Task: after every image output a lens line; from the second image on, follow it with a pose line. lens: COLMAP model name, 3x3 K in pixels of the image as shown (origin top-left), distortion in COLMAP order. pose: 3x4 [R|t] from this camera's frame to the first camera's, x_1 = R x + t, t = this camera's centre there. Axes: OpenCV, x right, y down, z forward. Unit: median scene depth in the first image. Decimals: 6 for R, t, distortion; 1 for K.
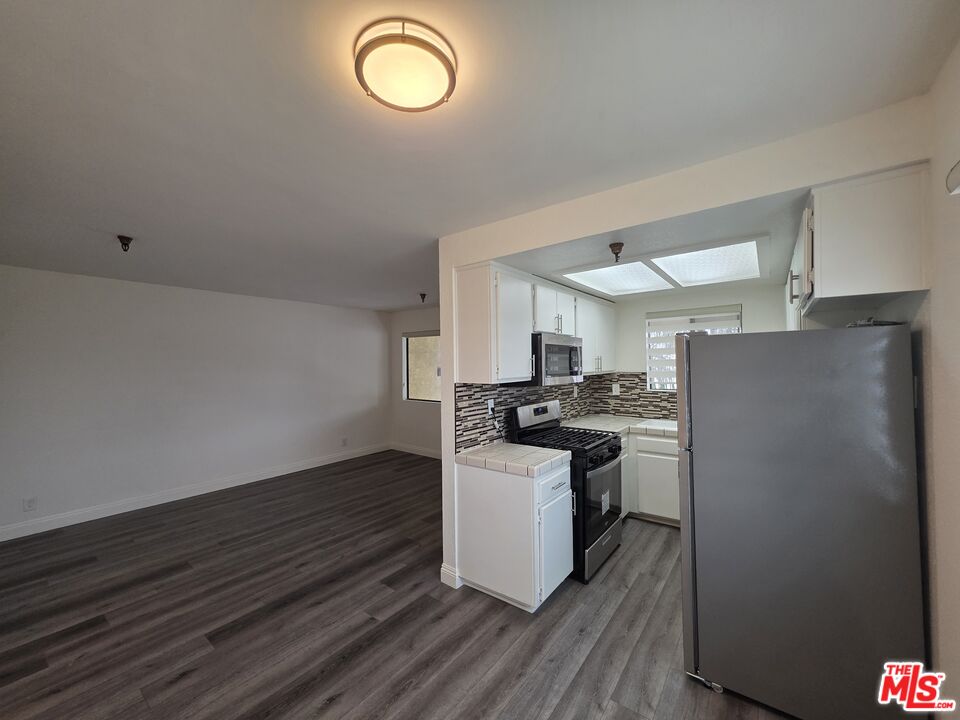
lens RADIAL K [[384.0, 0, 476.1], [0, 384.0, 357.5], [0, 0, 1]] dist [0.003256, -0.000189]
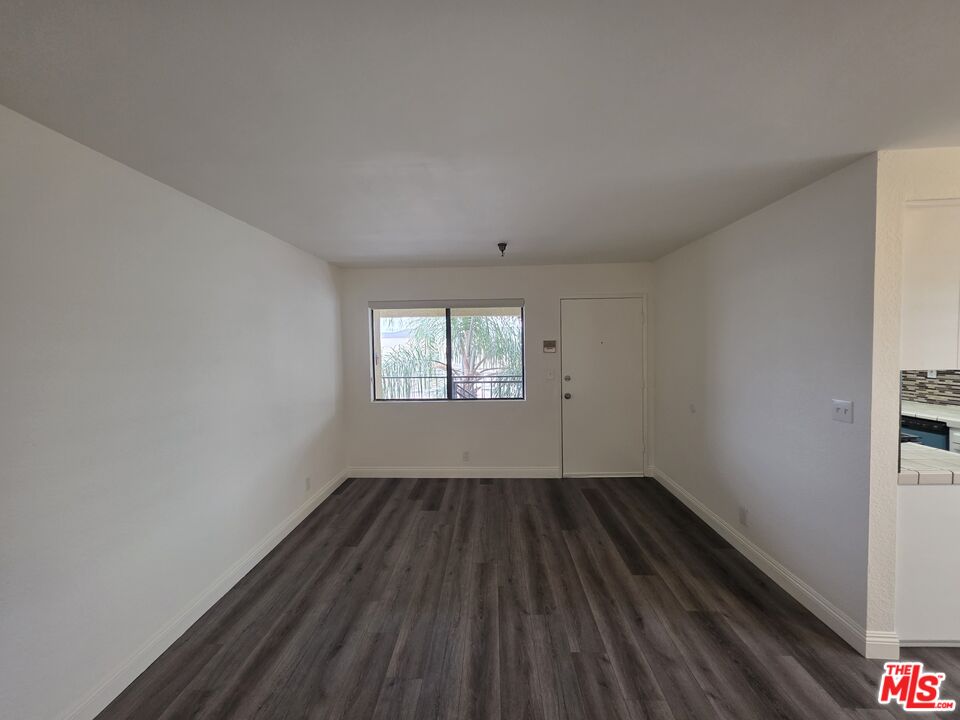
lens RADIAL K [[382.3, 0, 477.6], [0, 382.3, 357.1], [0, 0, 1]] dist [0.001609, -0.000499]
pose [[0.812850, -0.025242, 0.581925, -0.994673], [0.001399, 0.999142, 0.041386, 0.011439], [-0.582471, -0.032827, 0.812189, 0.821989]]
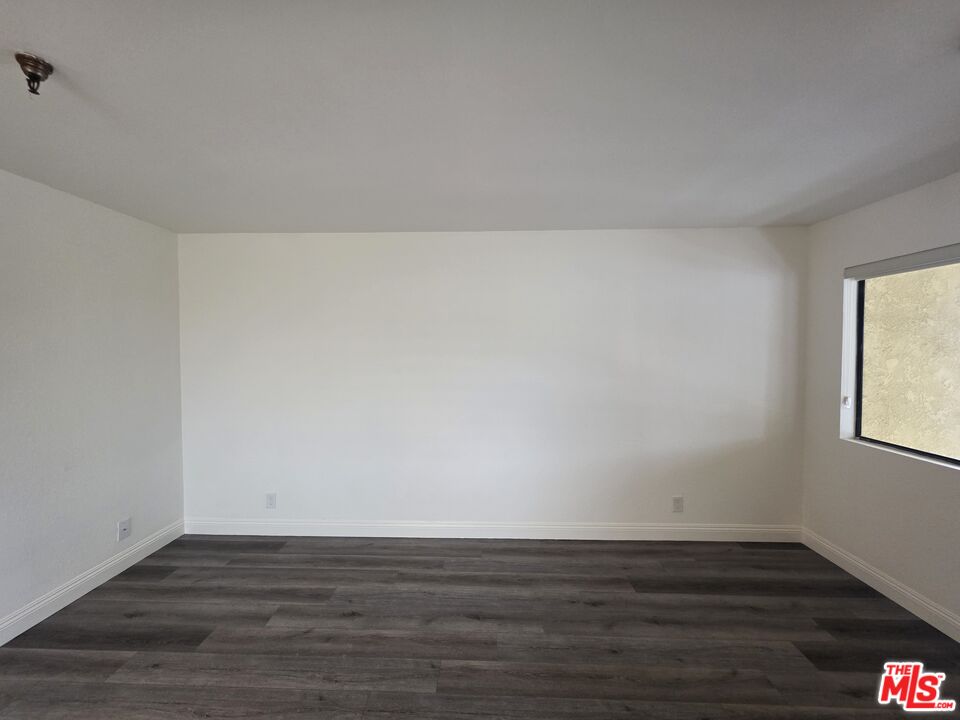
lens RADIAL K [[382.3, 0, 477.6], [0, 382.3, 357.1], [0, 0, 1]] dist [0.001609, -0.000499]
pose [[0.587232, 0.031434, -0.808808, -0.217588], [0.006203, 0.999042, 0.043331, 0.017173], [0.809395, -0.030462, 0.586474, 1.084536]]
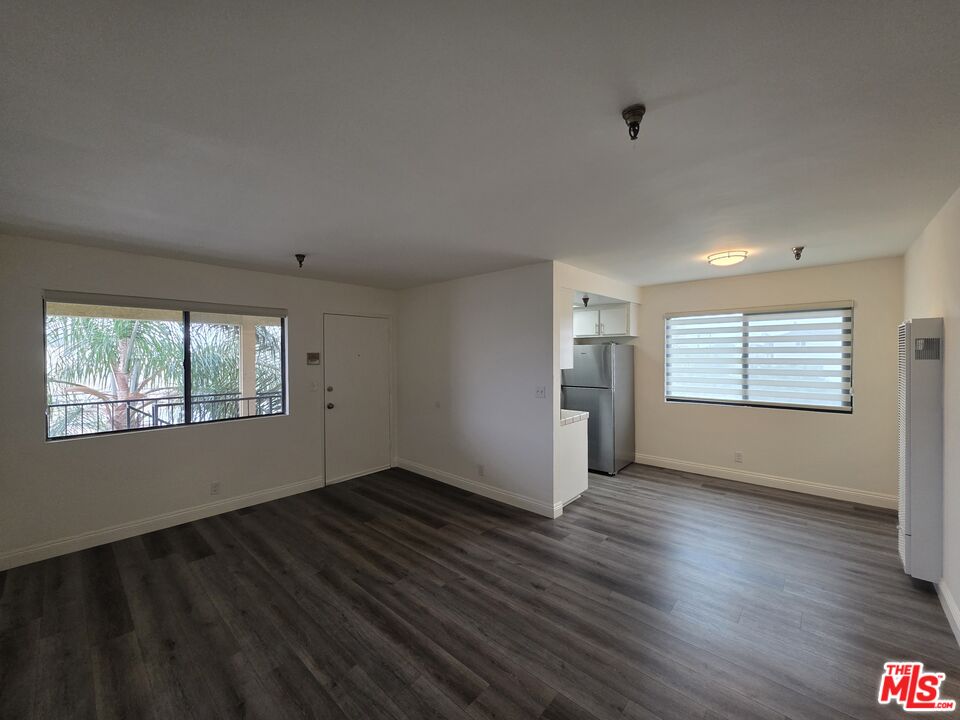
lens RADIAL K [[384.0, 0, 476.1], [0, 384.0, 357.5], [0, 0, 1]] dist [0.003256, -0.000189]
pose [[0.084425, 0.000372, 0.996430, -1.371760], [-0.007337, 0.999973, 0.000248, 0.022535], [-0.996403, -0.007332, 0.084425, 1.103167]]
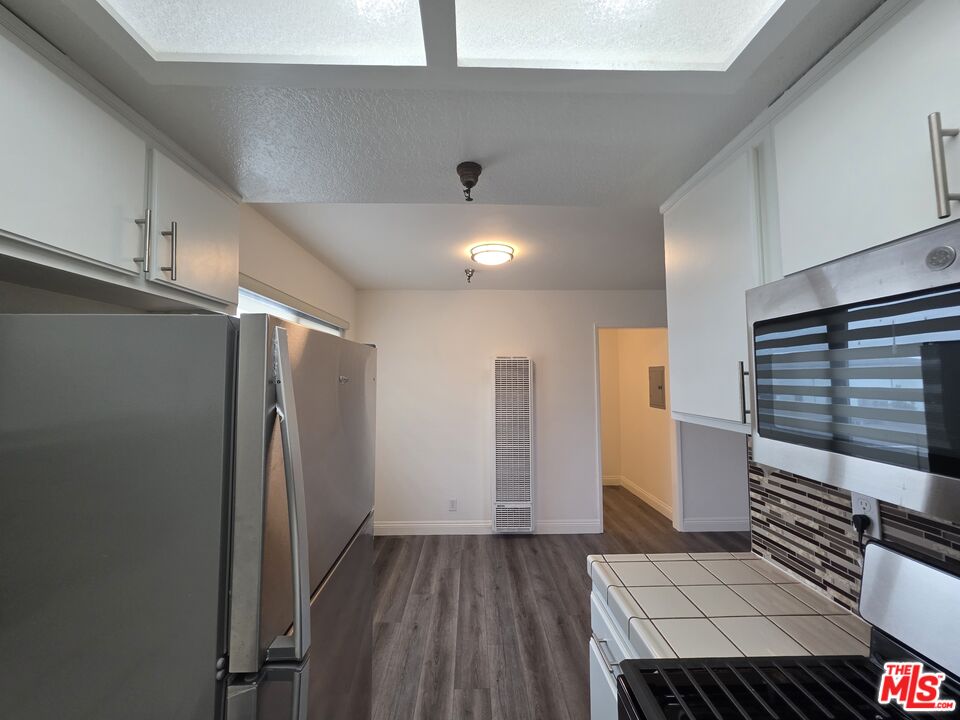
lens RADIAL K [[382.3, 0, 477.6], [0, 382.3, 357.1], [0, 0, 1]] dist [0.001609, -0.000499]
pose [[-0.781284, -0.018600, -0.623899, 0.538342], [0.022914, 0.998027, -0.058448, 0.004069], [0.623755, -0.059961, -0.779316, 1.102644]]
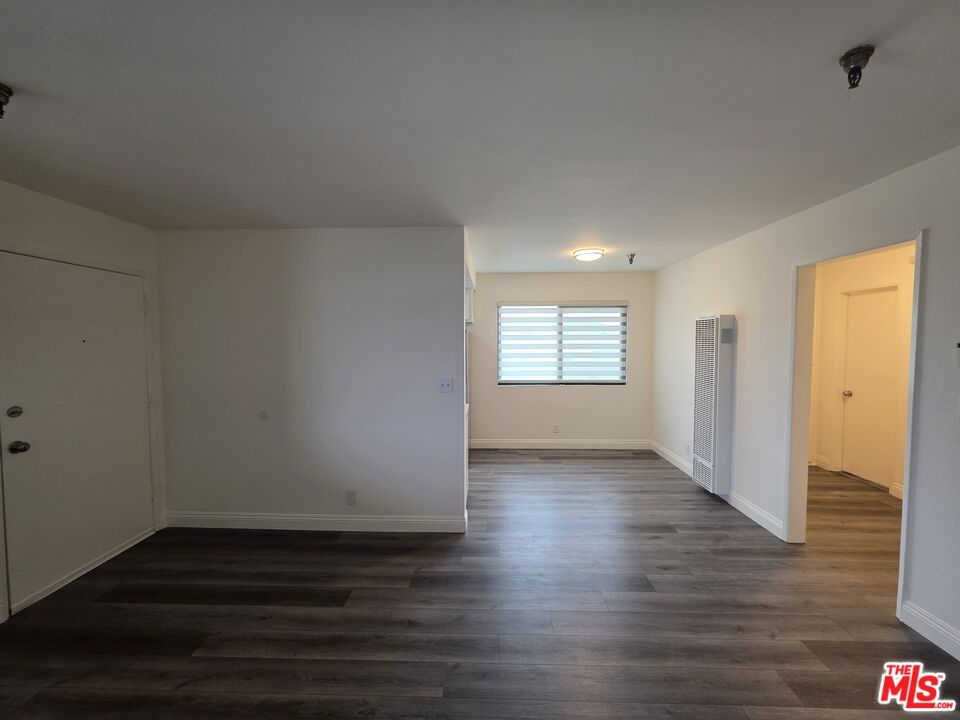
lens RADIAL K [[382.3, 0, 477.6], [0, 382.3, 357.1], [0, 0, 1]] dist [0.001609, -0.000499]
pose [[-0.582001, -0.021447, 0.812905, -0.970497], [0.000313, 0.999646, 0.026598, 0.031242], [-0.813188, 0.015734, -0.581789, 1.542363]]
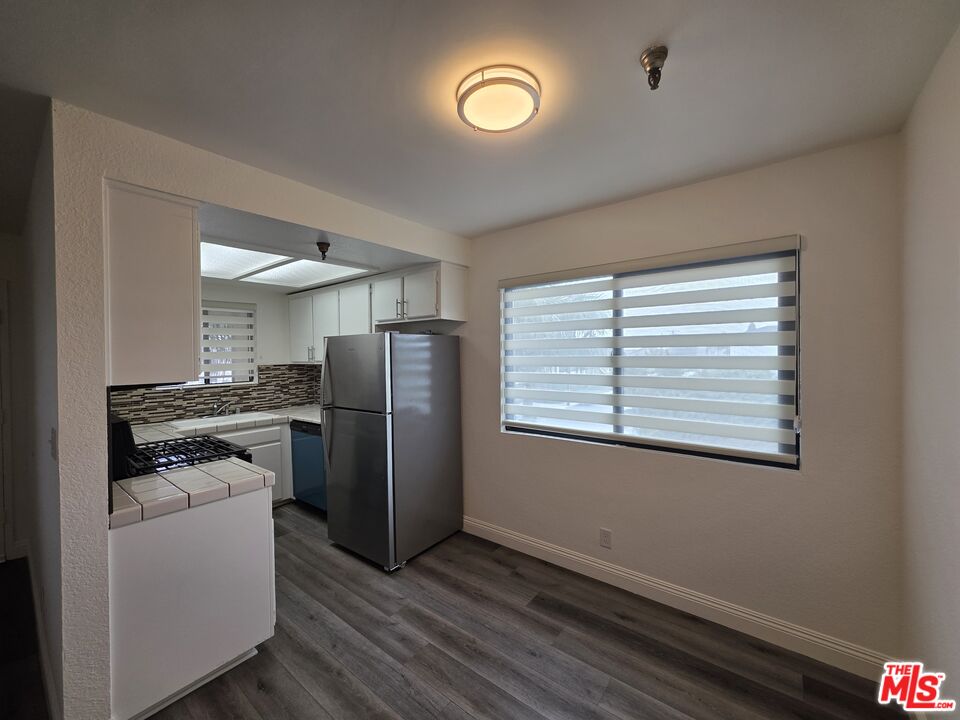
lens RADIAL K [[384.8, 0, 479.1], [0, 384.8, 357.0], [0, 0, 1]] dist [0.001397, -0.000059]
pose [[0.013627, 0.001926, 0.999905, -0.560706], [-0.003703, 0.999991, -0.001876, 0.021262], [-0.999900, -0.003678, 0.013634, 0.423443]]
